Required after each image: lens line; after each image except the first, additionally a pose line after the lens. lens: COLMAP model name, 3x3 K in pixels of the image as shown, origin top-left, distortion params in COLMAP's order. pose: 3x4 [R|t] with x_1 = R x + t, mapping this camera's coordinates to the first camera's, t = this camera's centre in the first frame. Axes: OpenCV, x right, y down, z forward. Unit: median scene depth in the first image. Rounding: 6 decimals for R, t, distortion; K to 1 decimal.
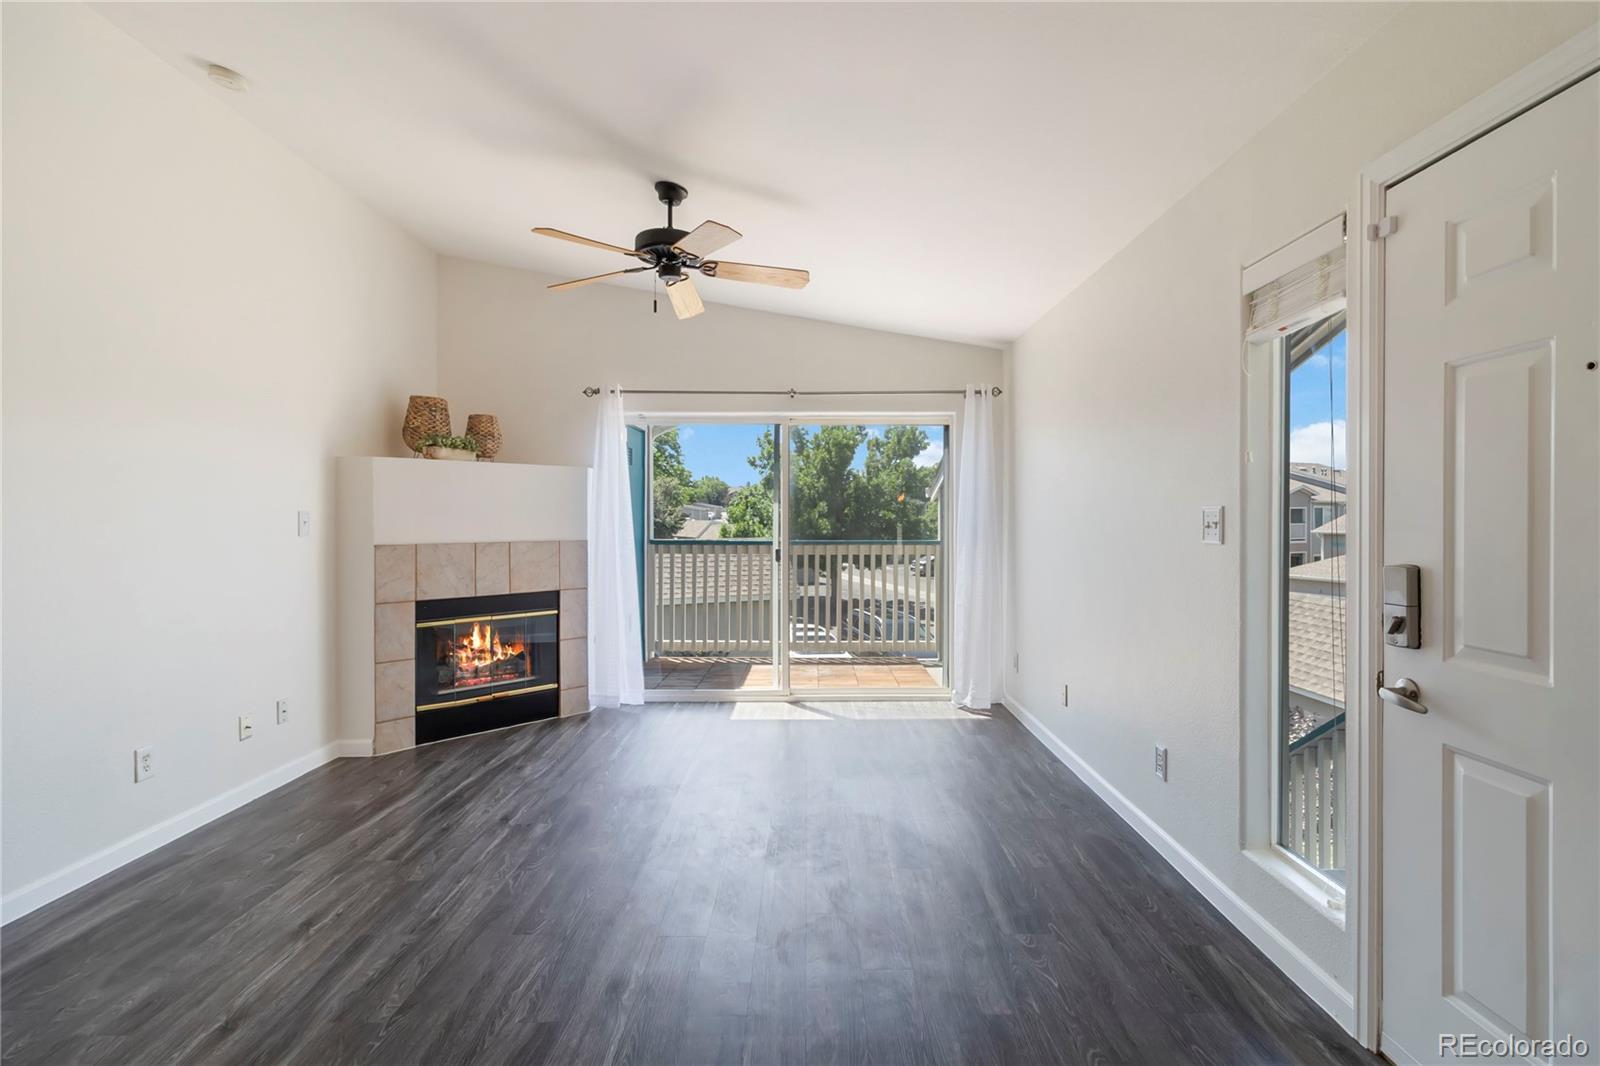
lens RADIAL K [[750.9, 0, 814.6], [0, 750.9, 522.1], [0, 0, 1]] dist [0.003793, -0.000969]
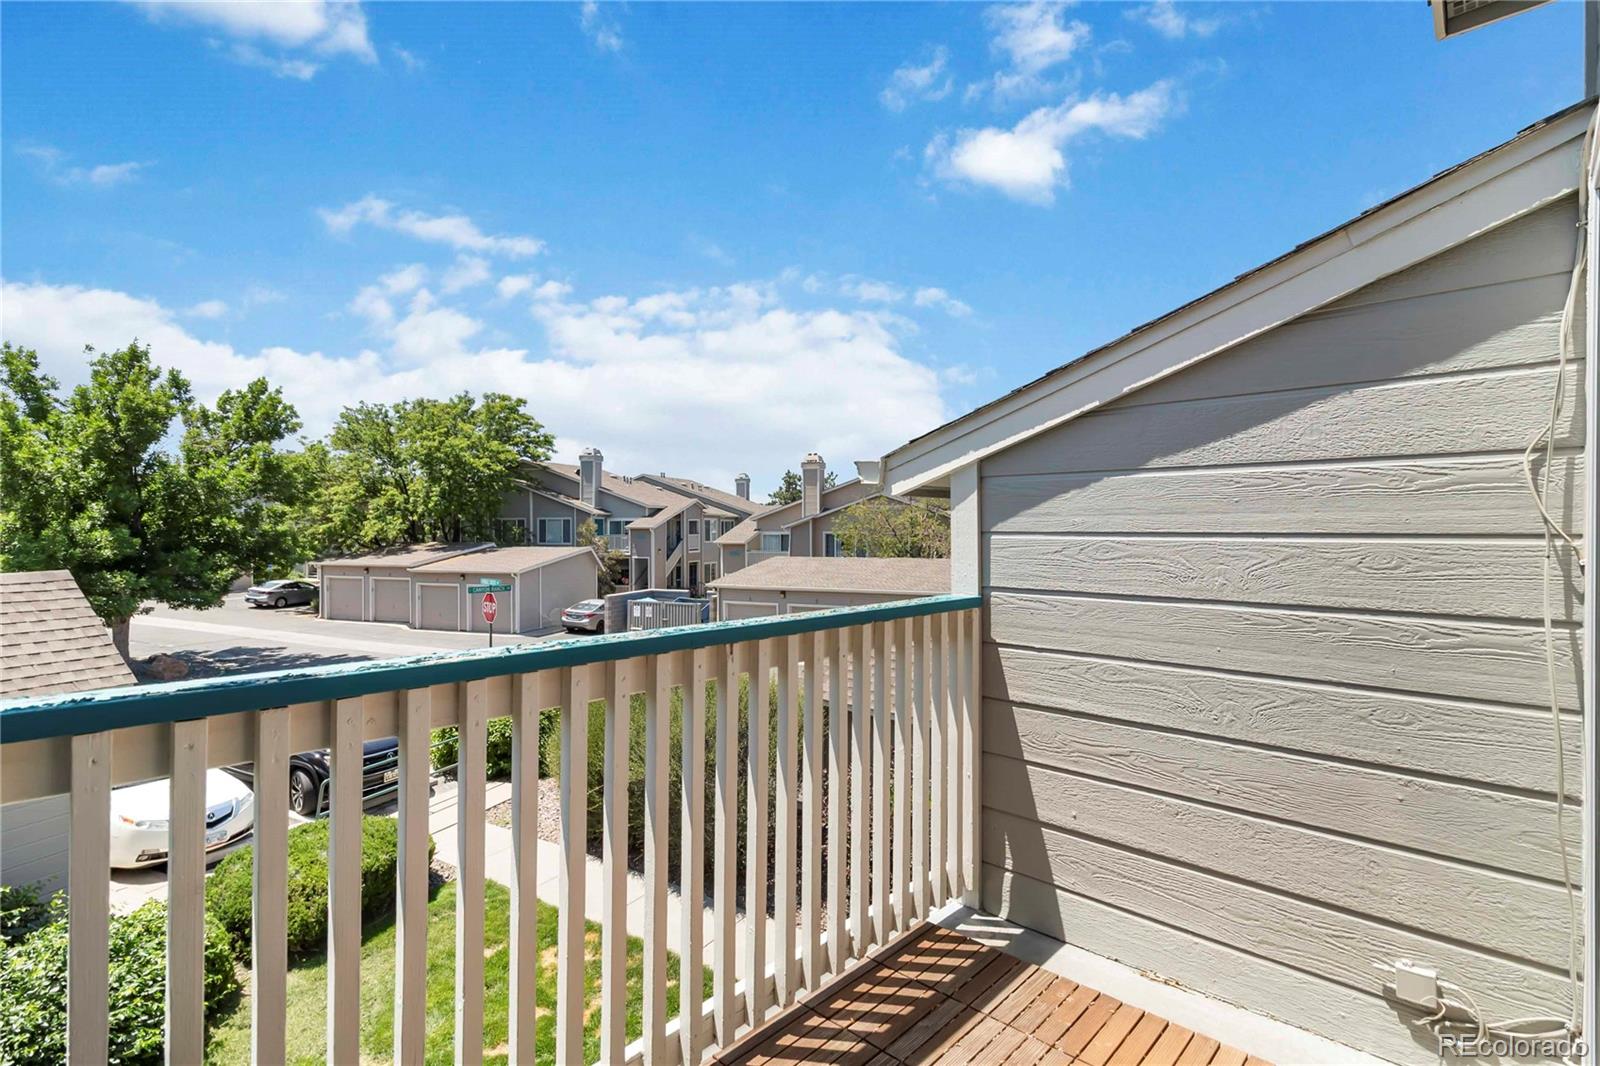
lens RADIAL K [[750.9, 0, 796.2], [0, 750.9, 537.1], [0, 0, 1]] dist [0.003793, -0.000969]
pose [[0.692360, -0.006431, 0.721523, -0.251416], [0.002230, 0.999975, 0.006773, -0.013076], [-0.721548, -0.003080, 0.692357, 1.166890]]
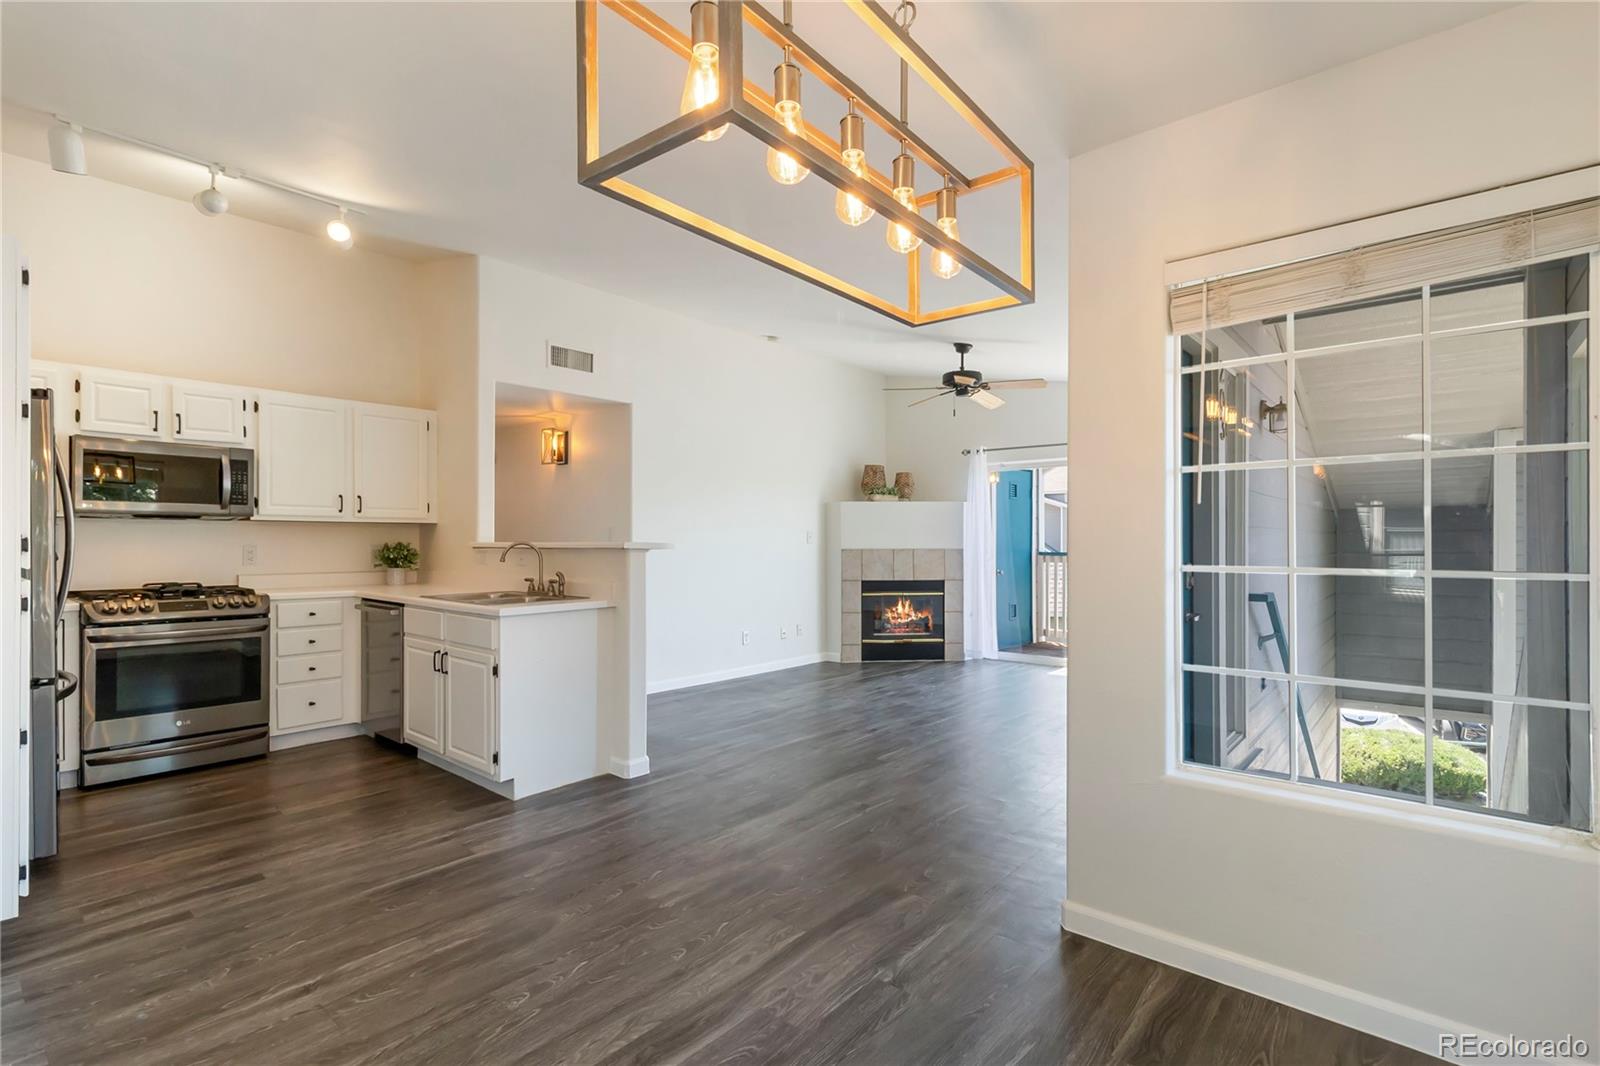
lens RADIAL K [[750.9, 0, 796.9], [0, 750.9, 538.1], [0, 0, 1]] dist [0.003793, -0.000969]
pose [[0.749122, -0.003564, -0.662423, 0.496749], [-0.002850, 0.999959, -0.008604, 0.017073], [0.662426, 0.008334, 0.749081, -0.412469]]
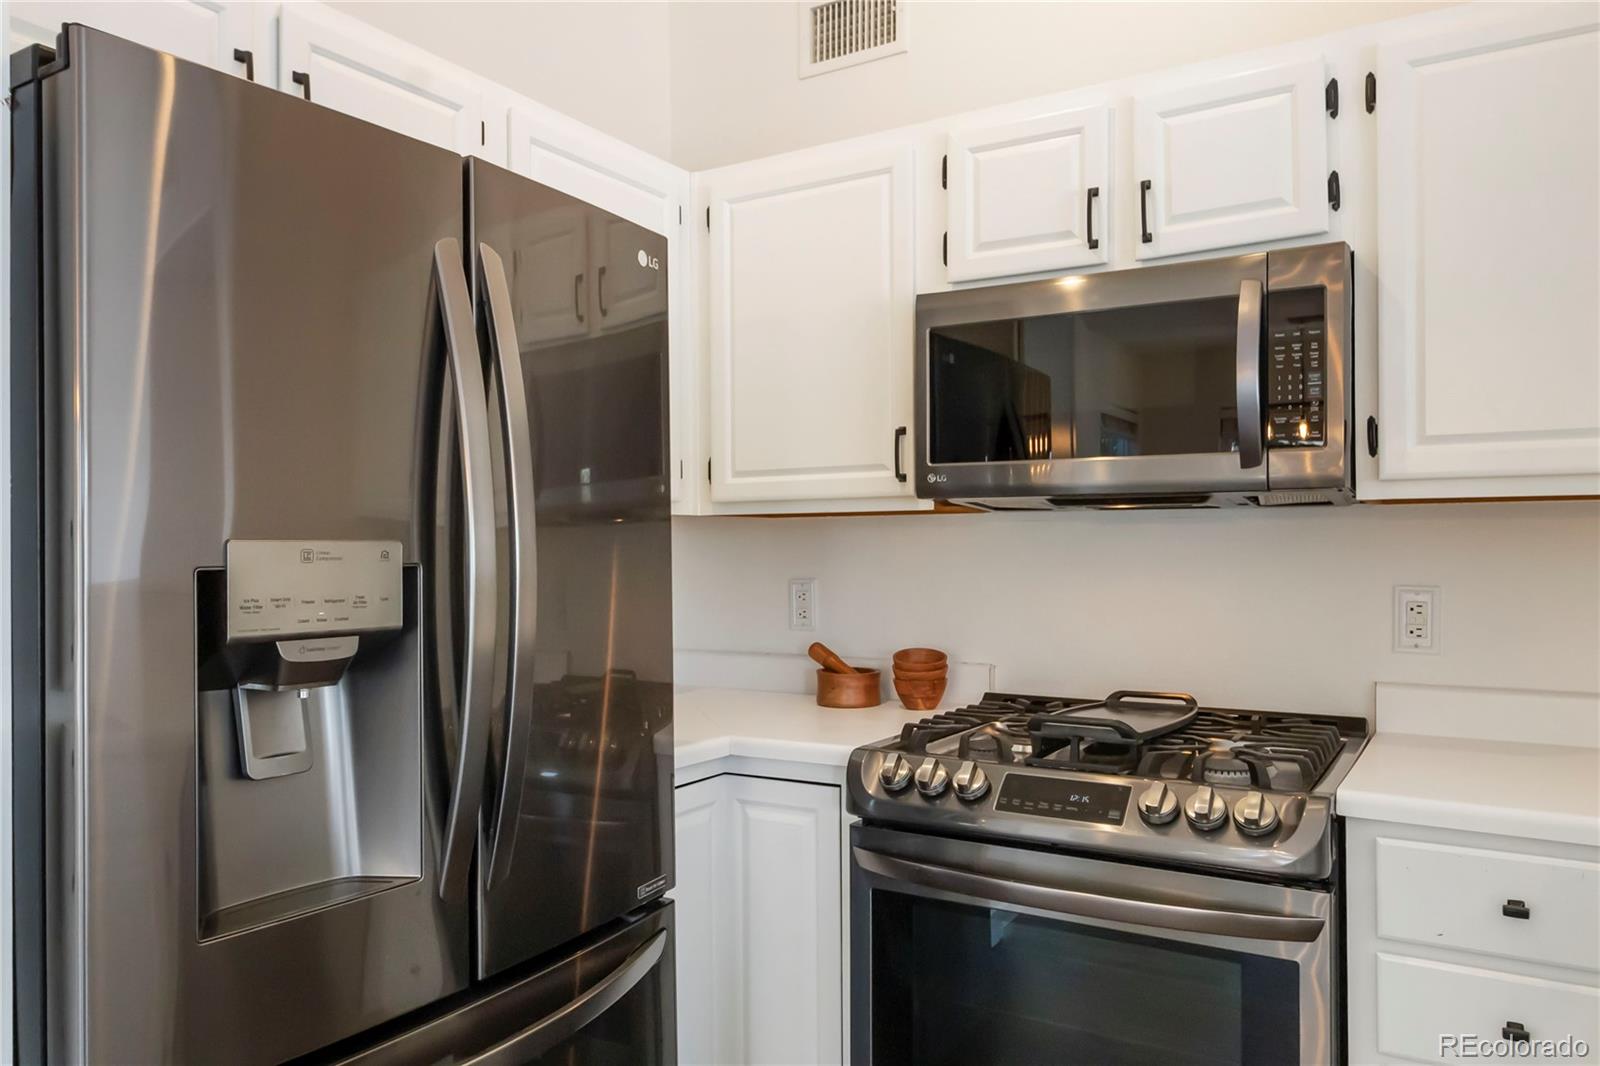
lens RADIAL K [[1116.6, 0, 846.2], [0, 1116.6, 544.0], [0, 0, 1]] dist [0.007263, 0.000112]
pose [[-0.508248, -0.000658, -0.861210, -0.236233], [0.000728, 0.999999, -0.001194, 0.003332], [0.861210, -0.001234, -0.508247, -0.103635]]
